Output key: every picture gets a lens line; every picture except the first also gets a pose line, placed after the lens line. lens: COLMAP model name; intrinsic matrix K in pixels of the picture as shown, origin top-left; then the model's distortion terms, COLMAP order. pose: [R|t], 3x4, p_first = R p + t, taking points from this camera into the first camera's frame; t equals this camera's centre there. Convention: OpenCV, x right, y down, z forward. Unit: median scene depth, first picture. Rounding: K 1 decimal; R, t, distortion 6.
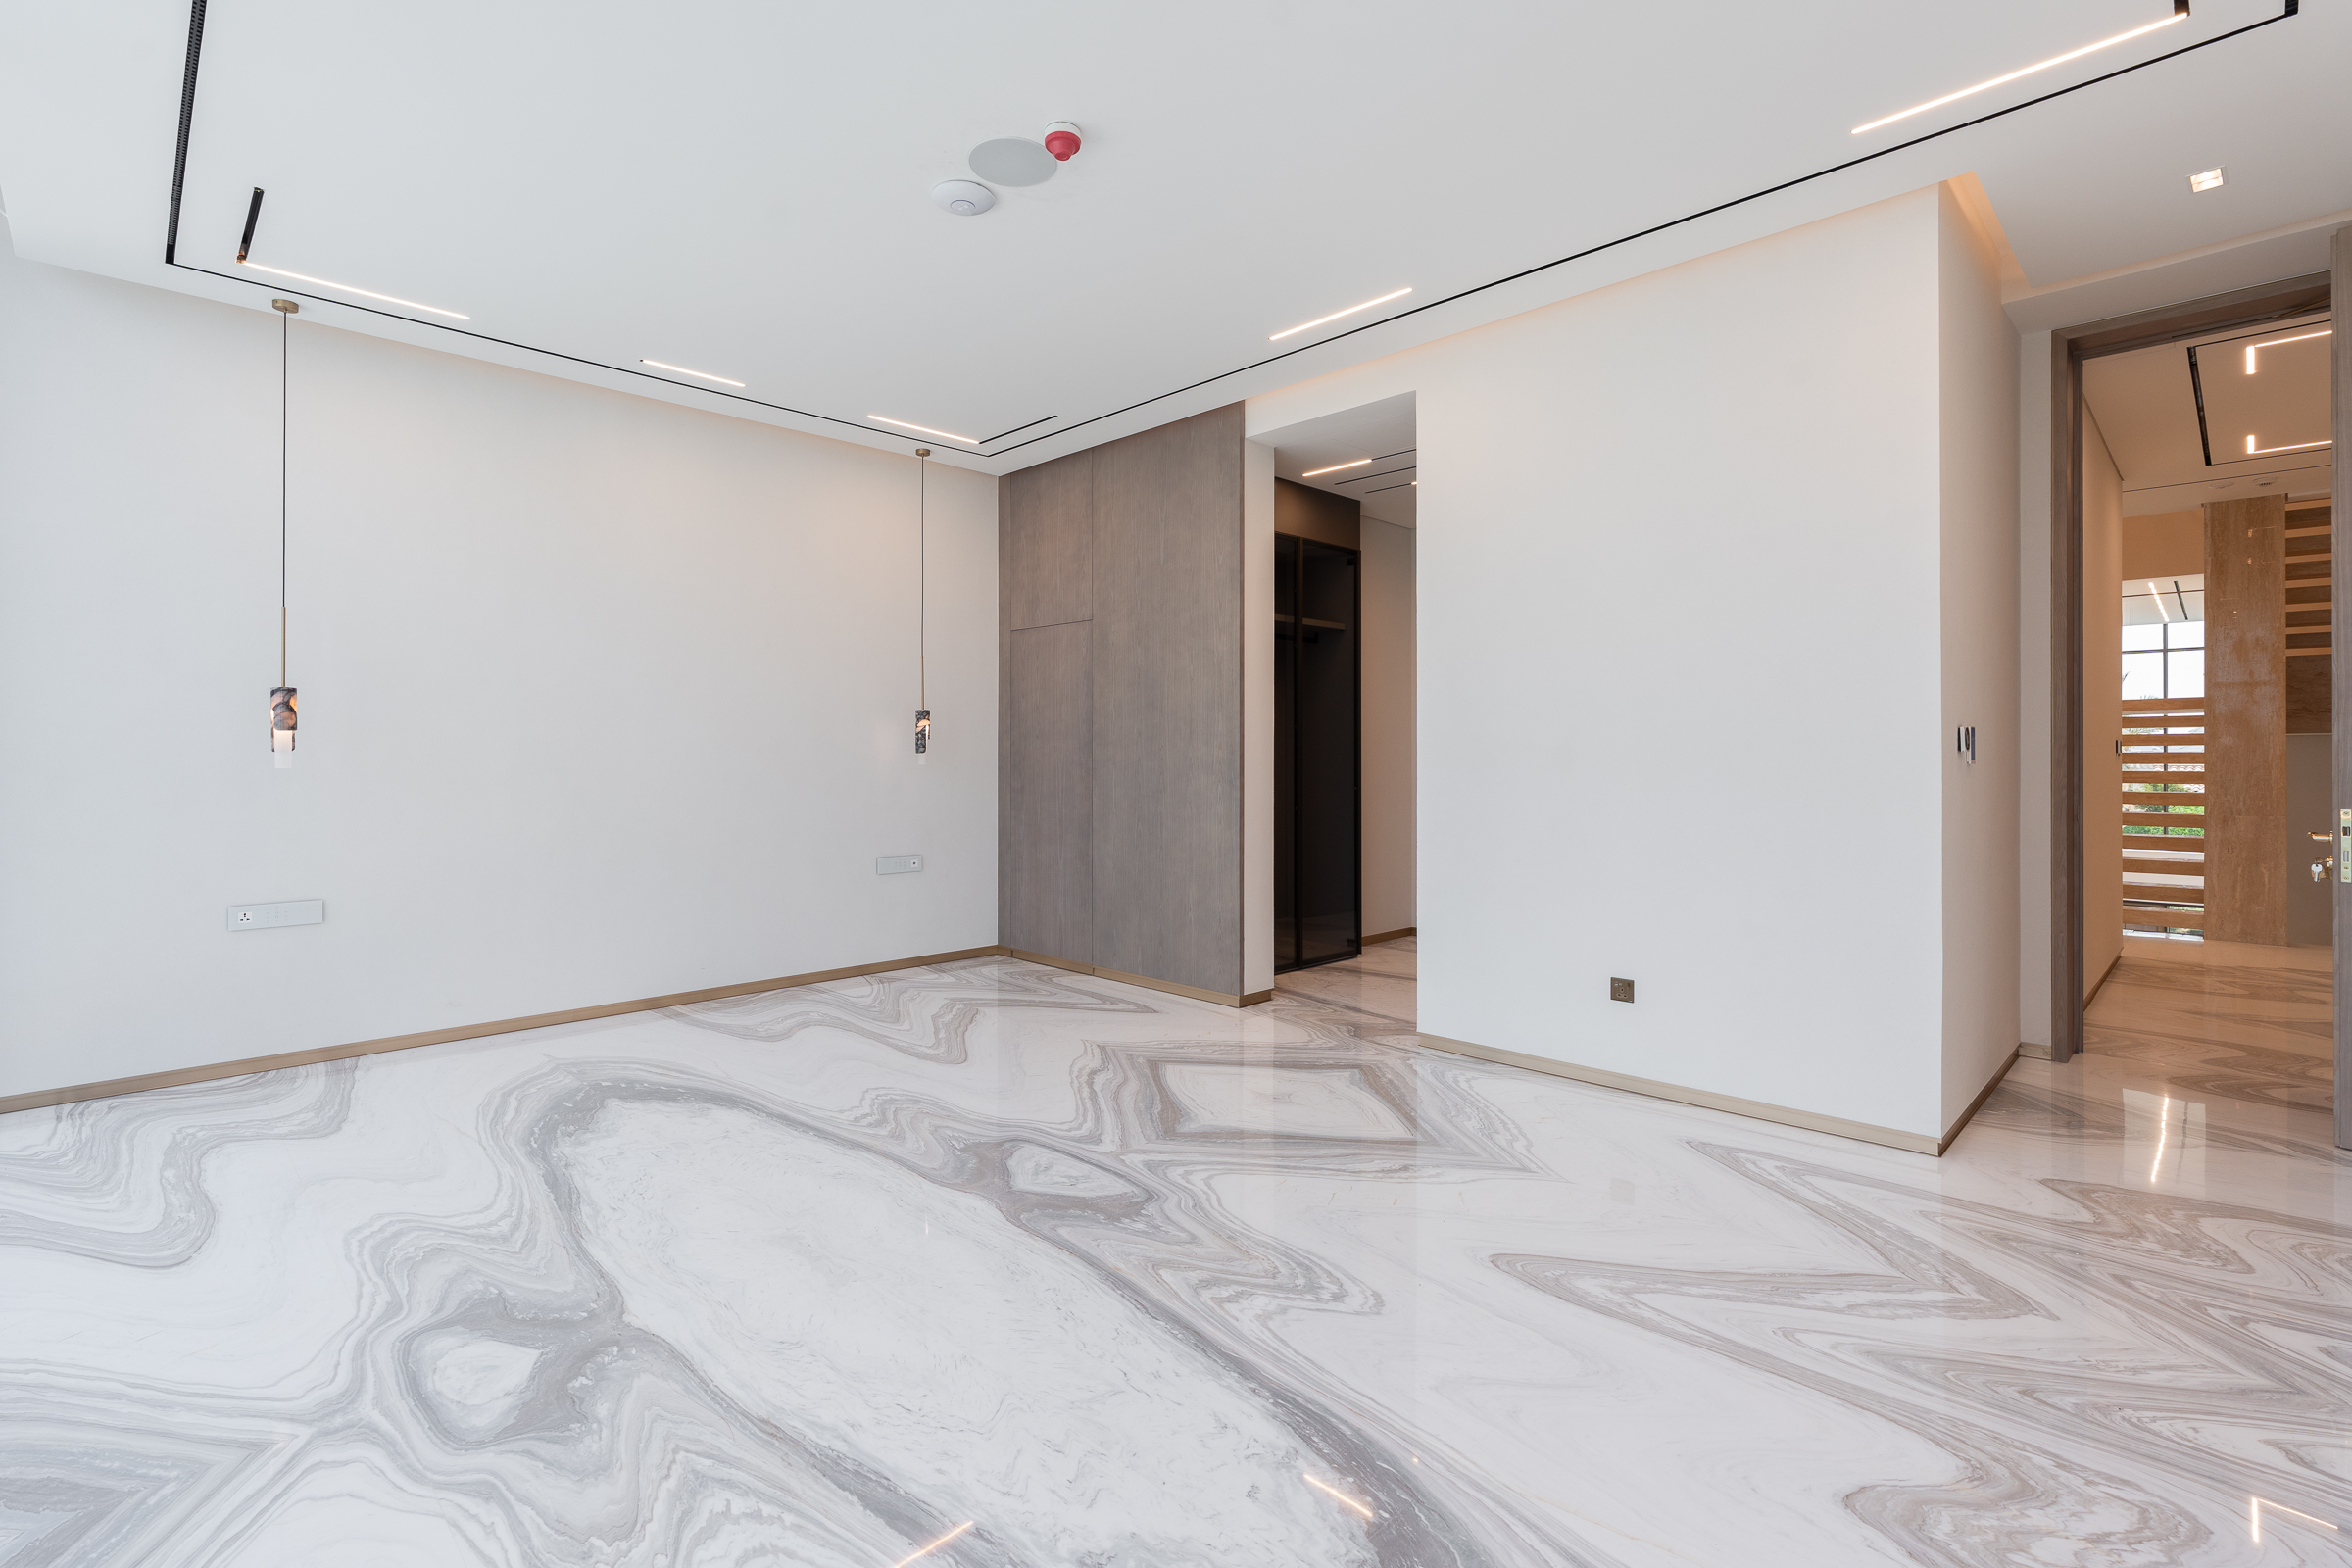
lens RADIAL K [[1070.4, 0, 1125.3], [0, 1070.4, 770.2], [0, 0, 1]] dist [-0.001432, 0.000993]
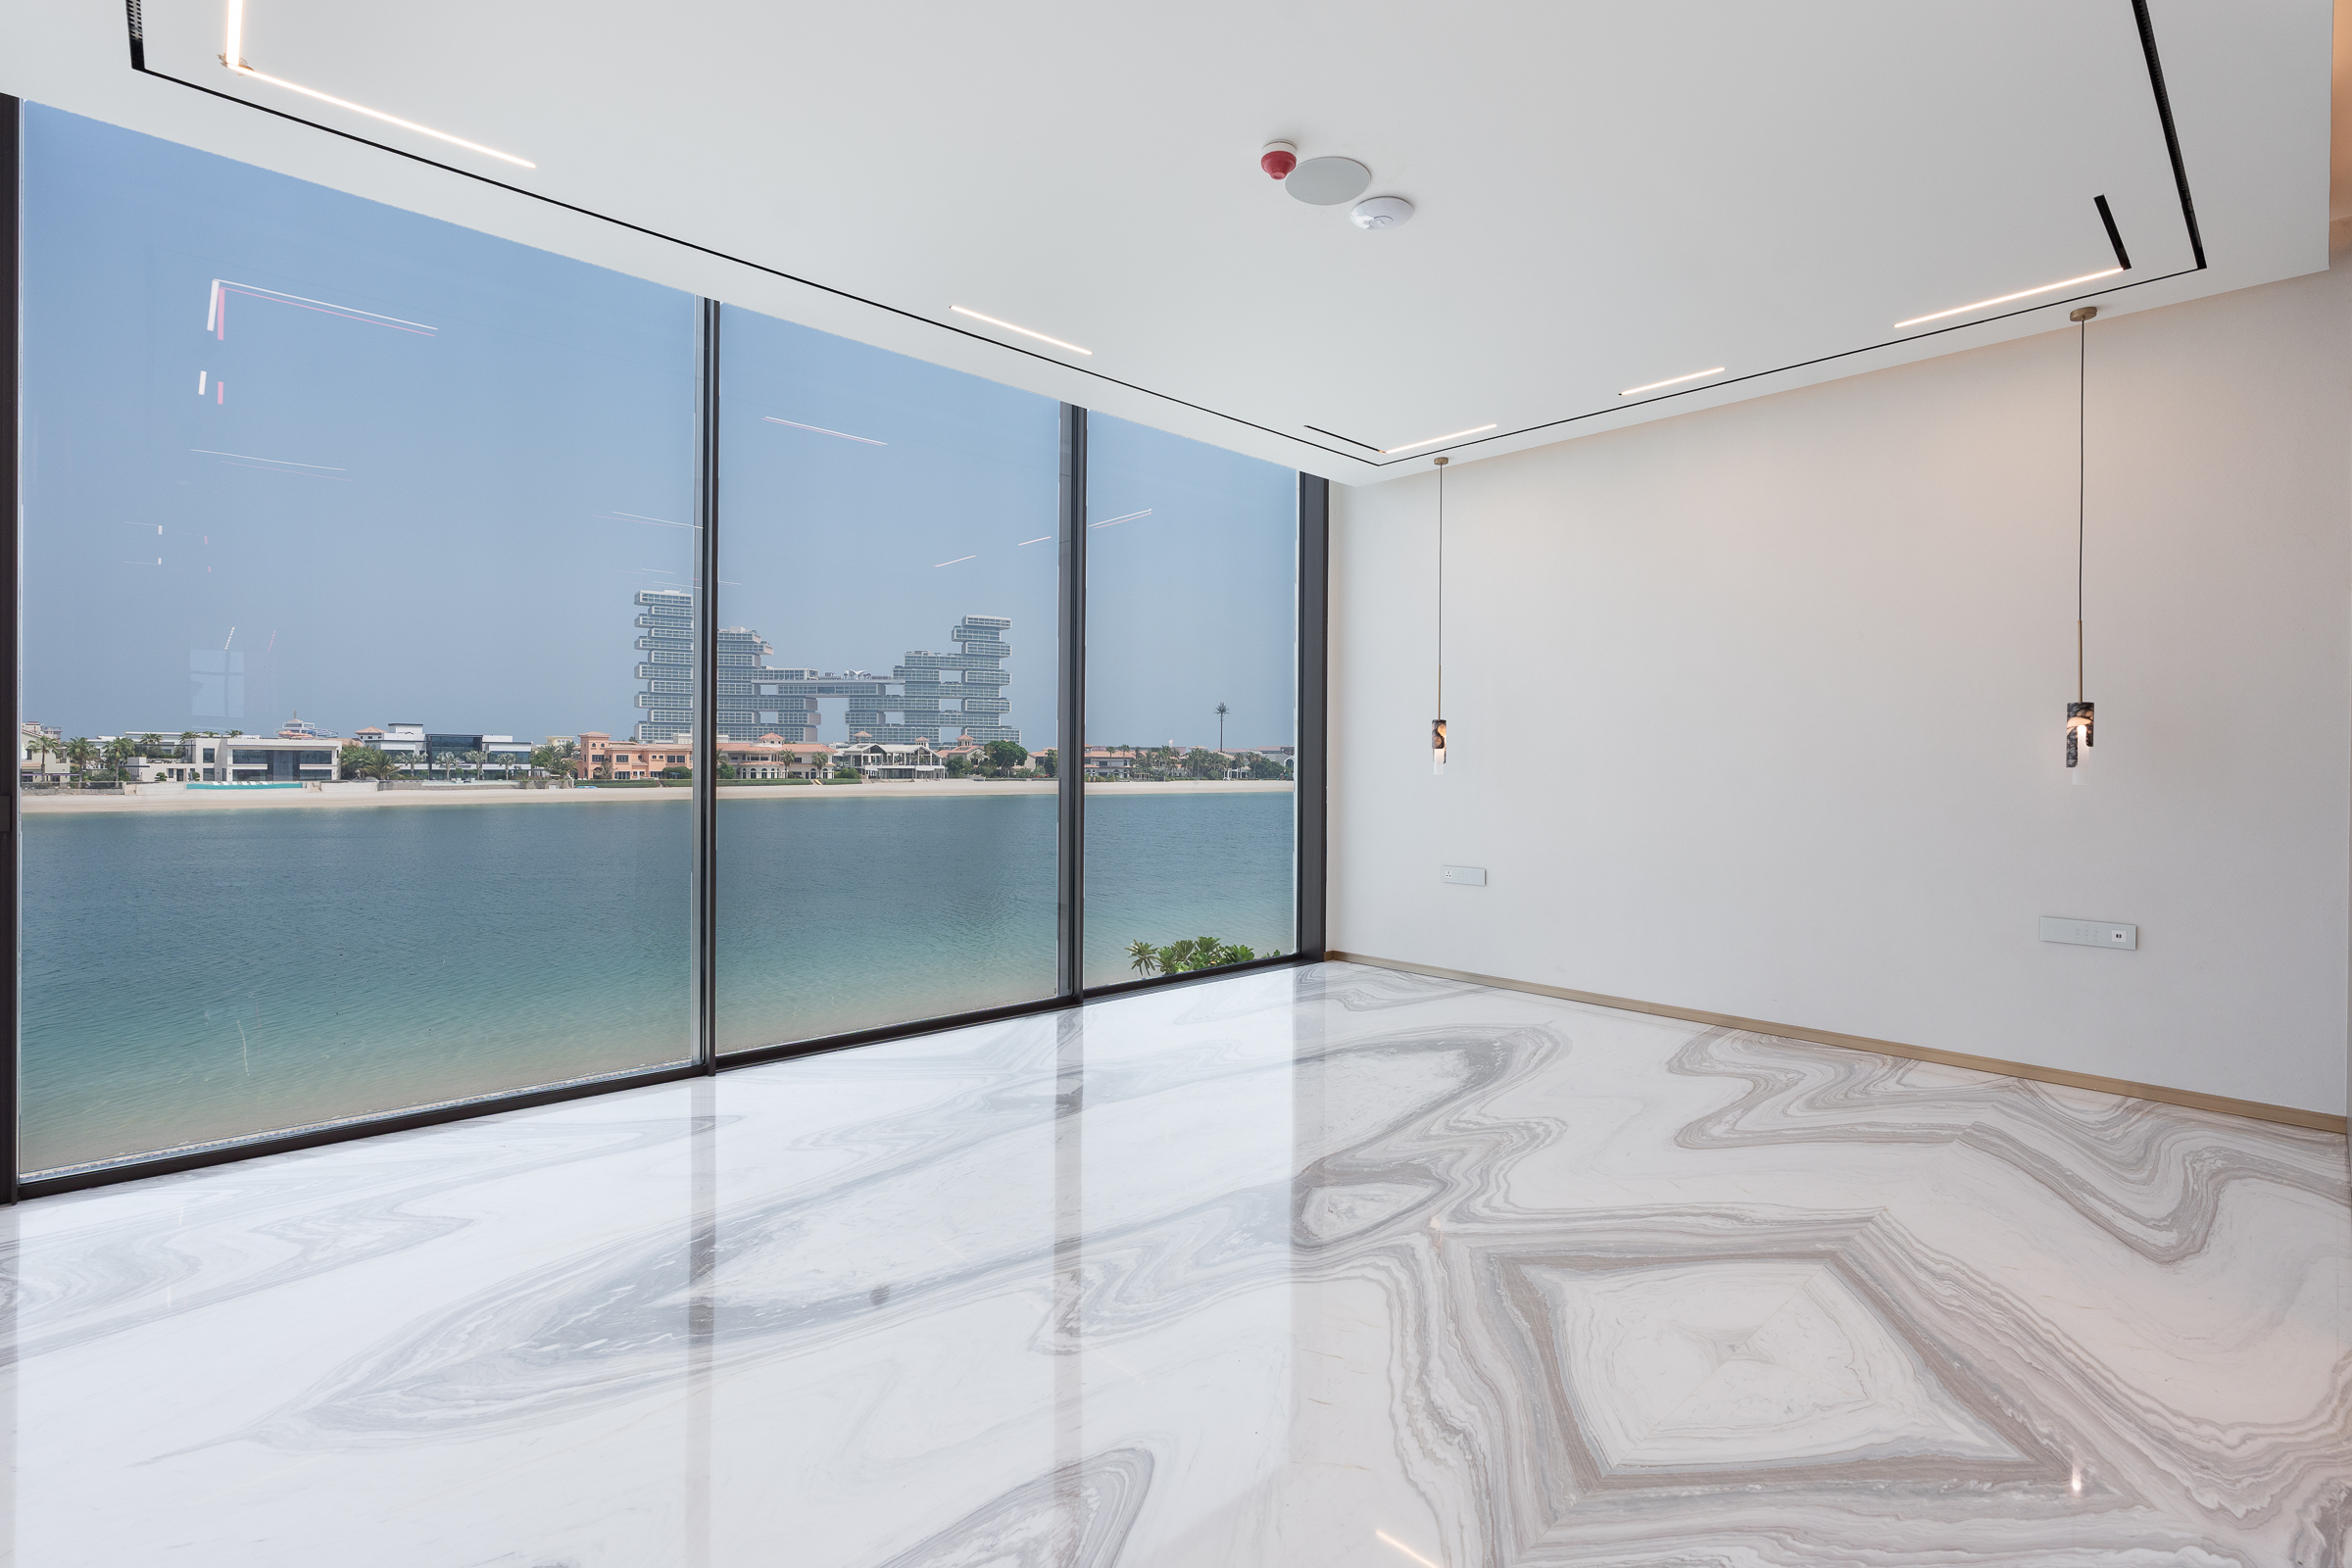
lens RADIAL K [[1080.9, 0, 1219.9], [0, 1080.9, 770.3], [0, 0, 1]] dist [0.000806, -0.000343]
pose [[0.010173, 0.005952, -0.999931, 0.816581], [-0.019642, 0.999791, 0.005751, -0.010888], [0.999755, 0.019582, 0.010288, 0.785571]]
